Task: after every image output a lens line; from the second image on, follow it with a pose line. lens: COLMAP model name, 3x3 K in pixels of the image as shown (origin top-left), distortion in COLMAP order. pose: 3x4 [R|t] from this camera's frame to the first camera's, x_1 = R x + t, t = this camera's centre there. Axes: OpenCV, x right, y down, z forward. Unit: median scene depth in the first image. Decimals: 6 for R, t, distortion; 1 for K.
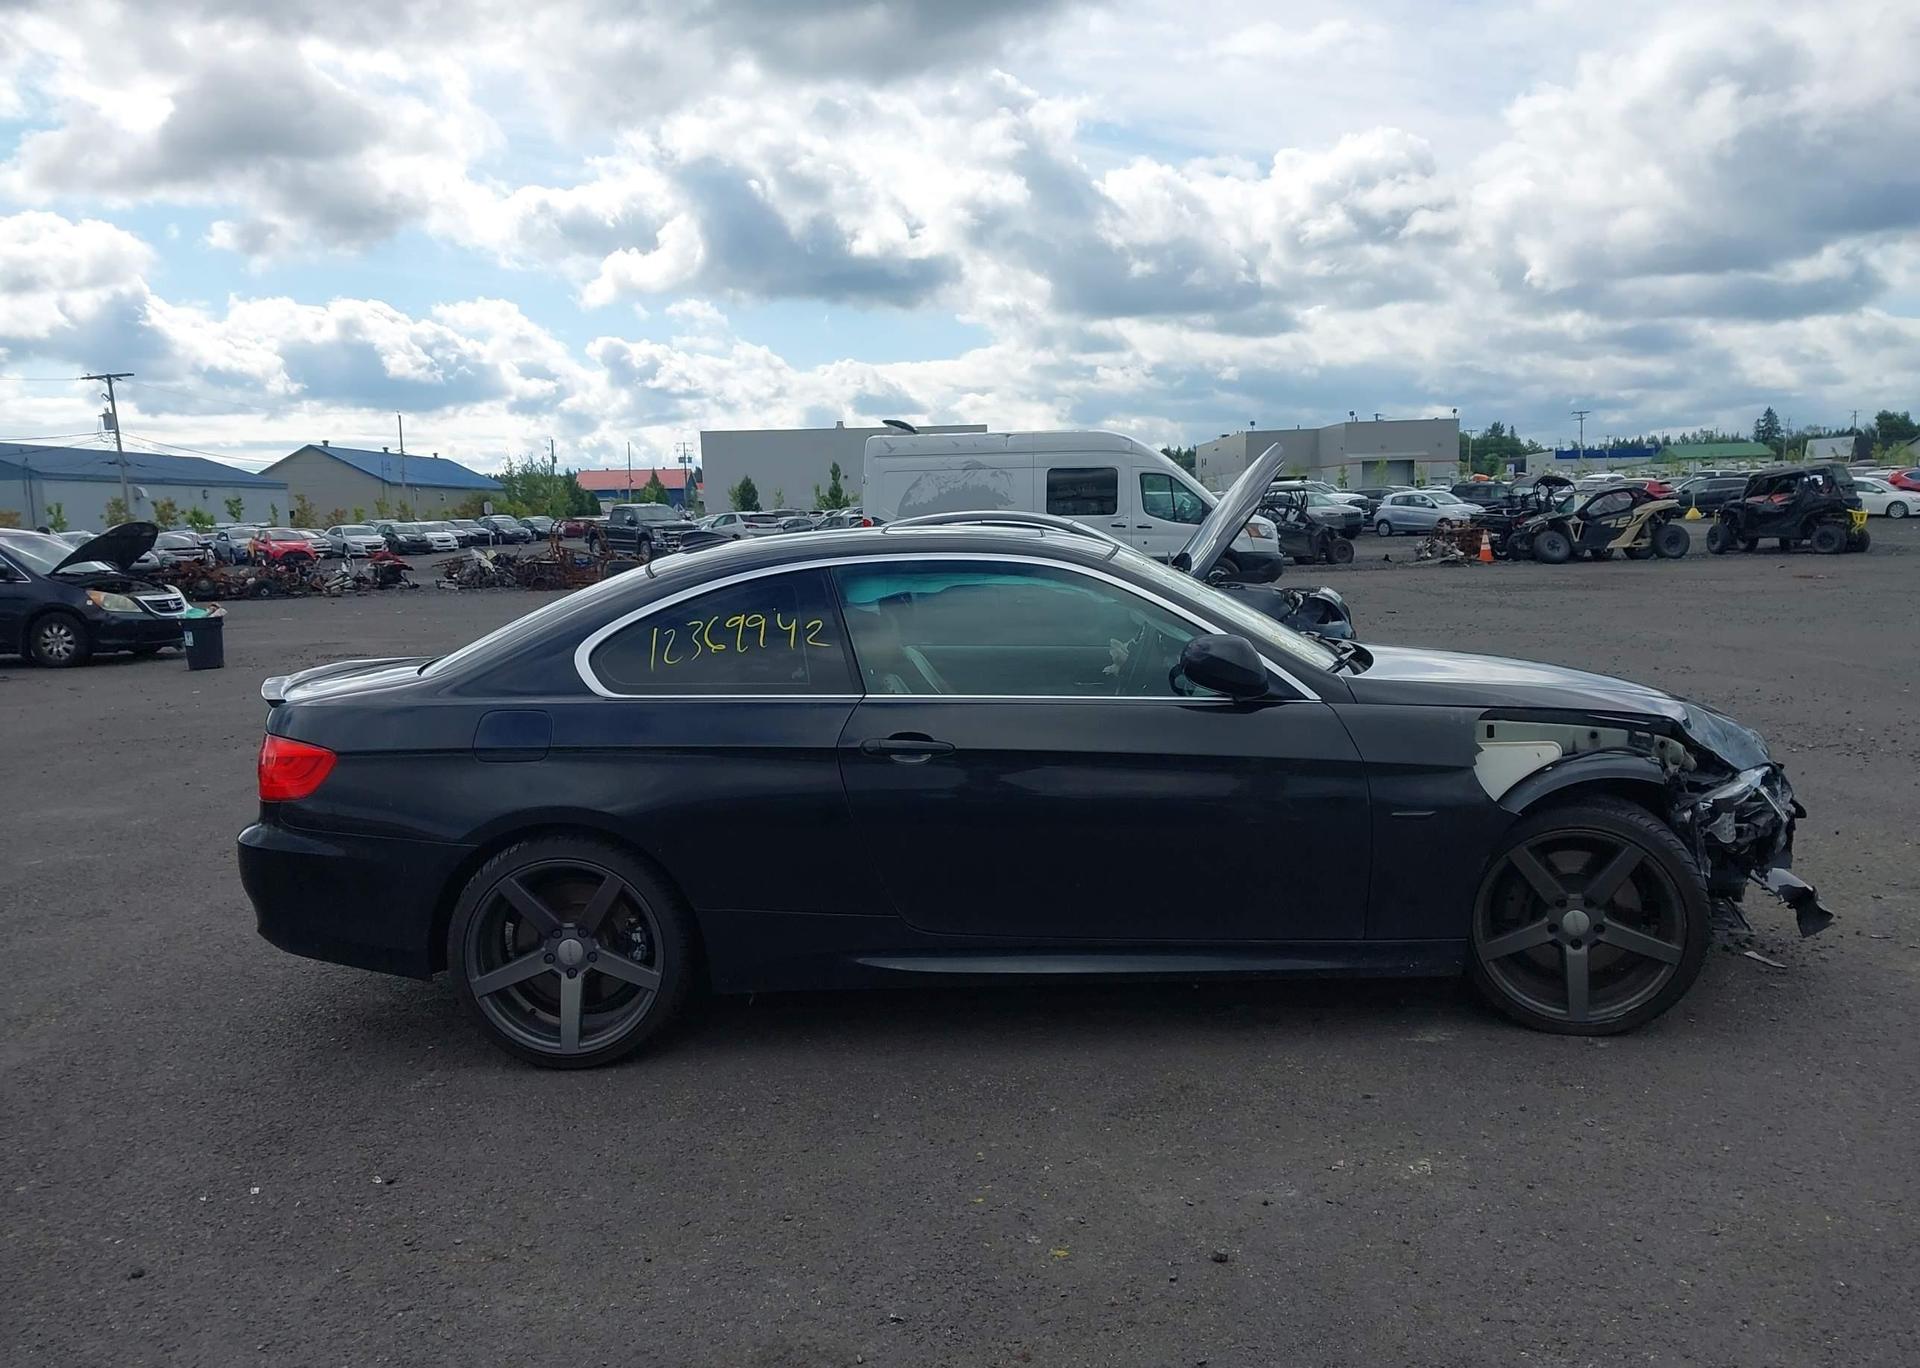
lens RADIAL K [[1601.5, 0, 919.0], [0, 1601.5, 732.0], [0, 0, 1]] dist [-0.008766, -0.006407]
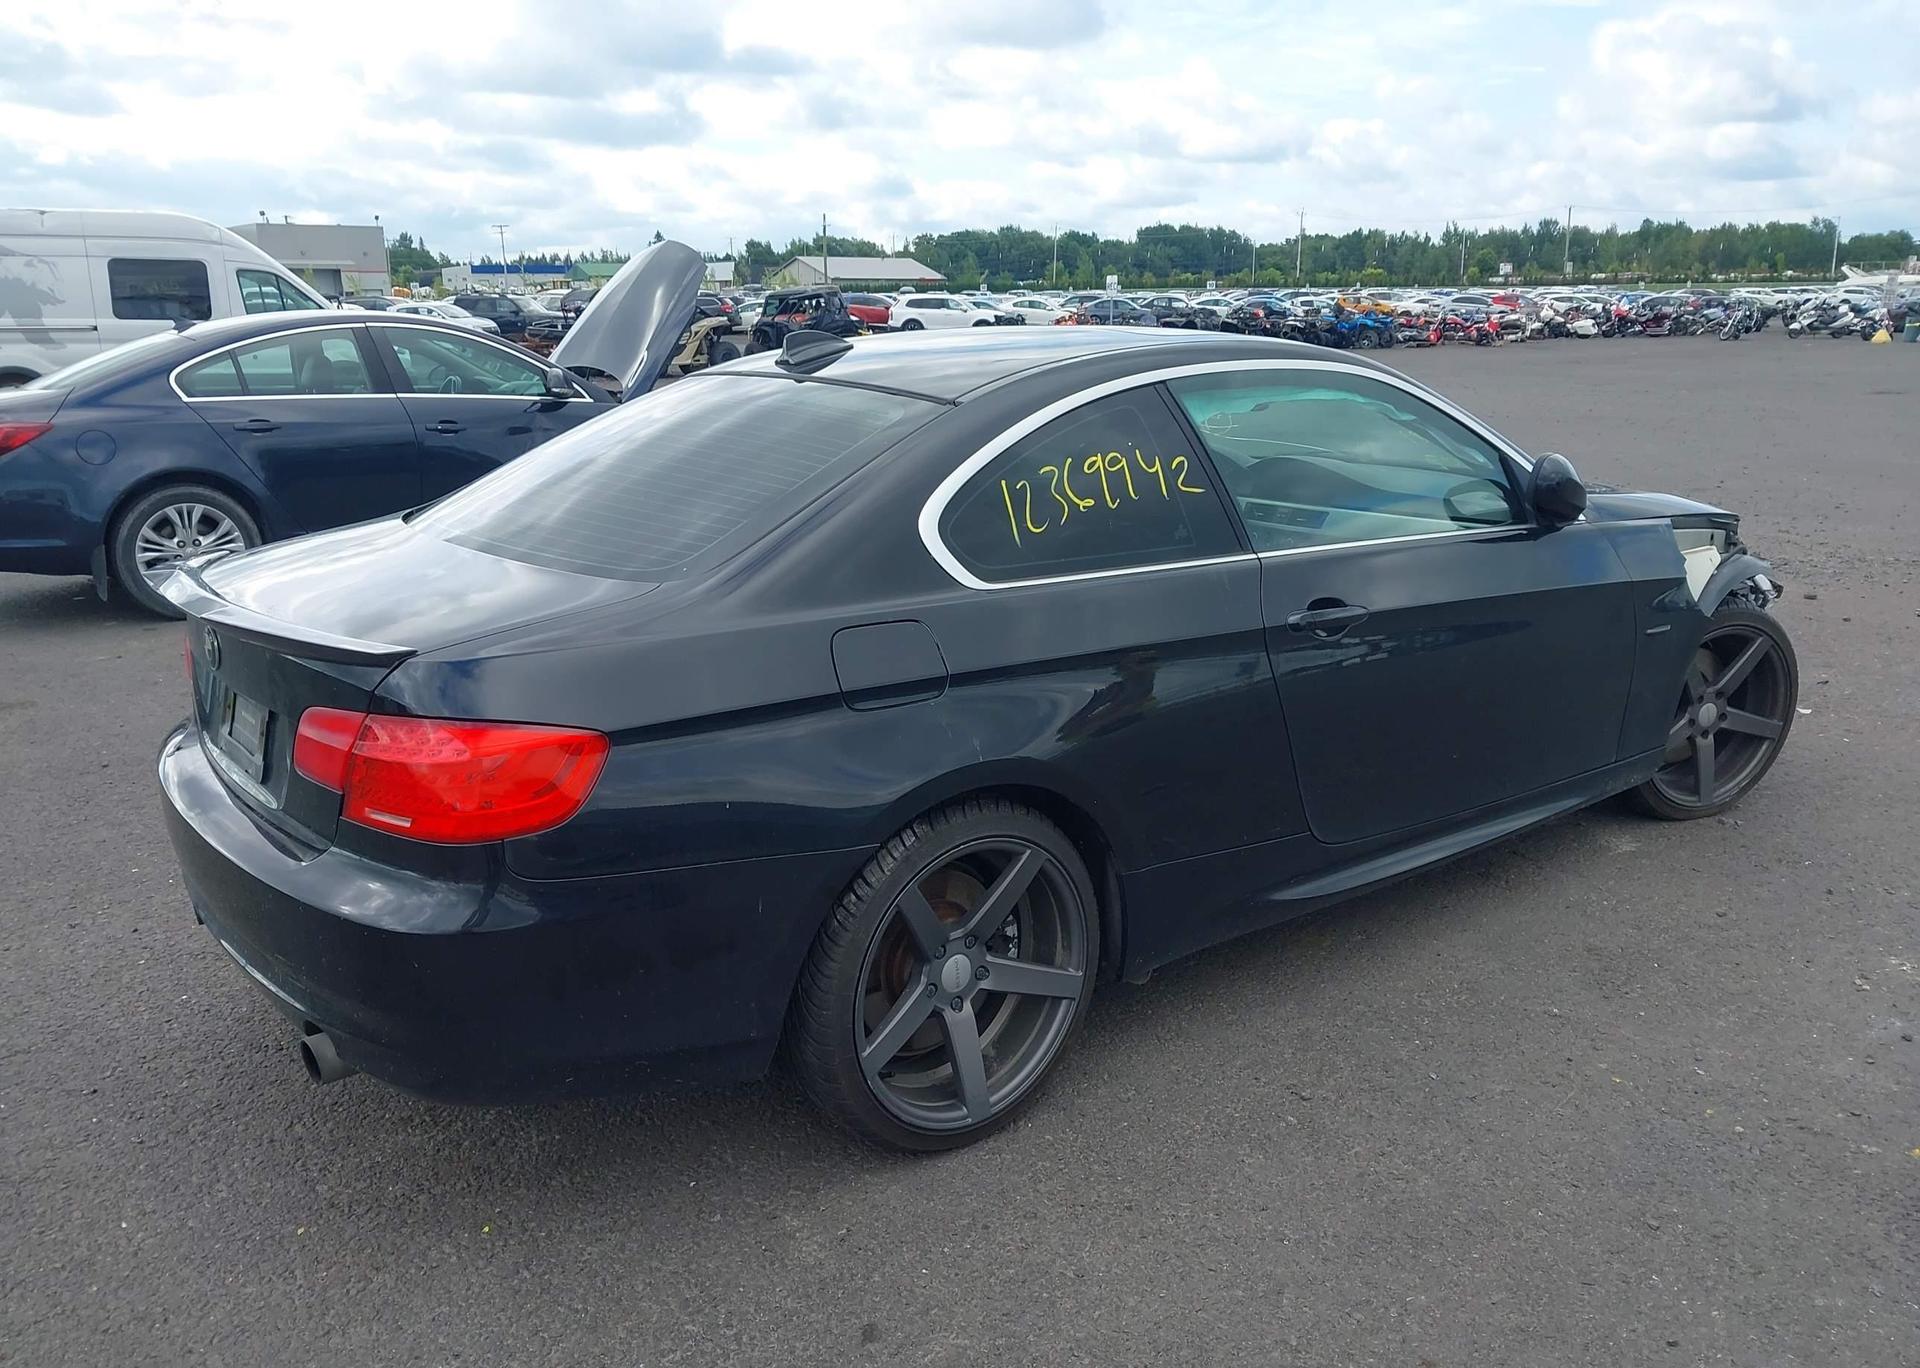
lens RADIAL K [[1637.7, 0, 931.8], [0, 1637.7, 645.5], [0, 0, 1]] dist [-0.010634, 0.012047]
pose [[0.742985, -0.112307, 0.659818, -0.081159], [0.075976, 0.993602, 0.083568, -0.006742], [-0.664982, -0.011960, 0.746764, 0.062498]]
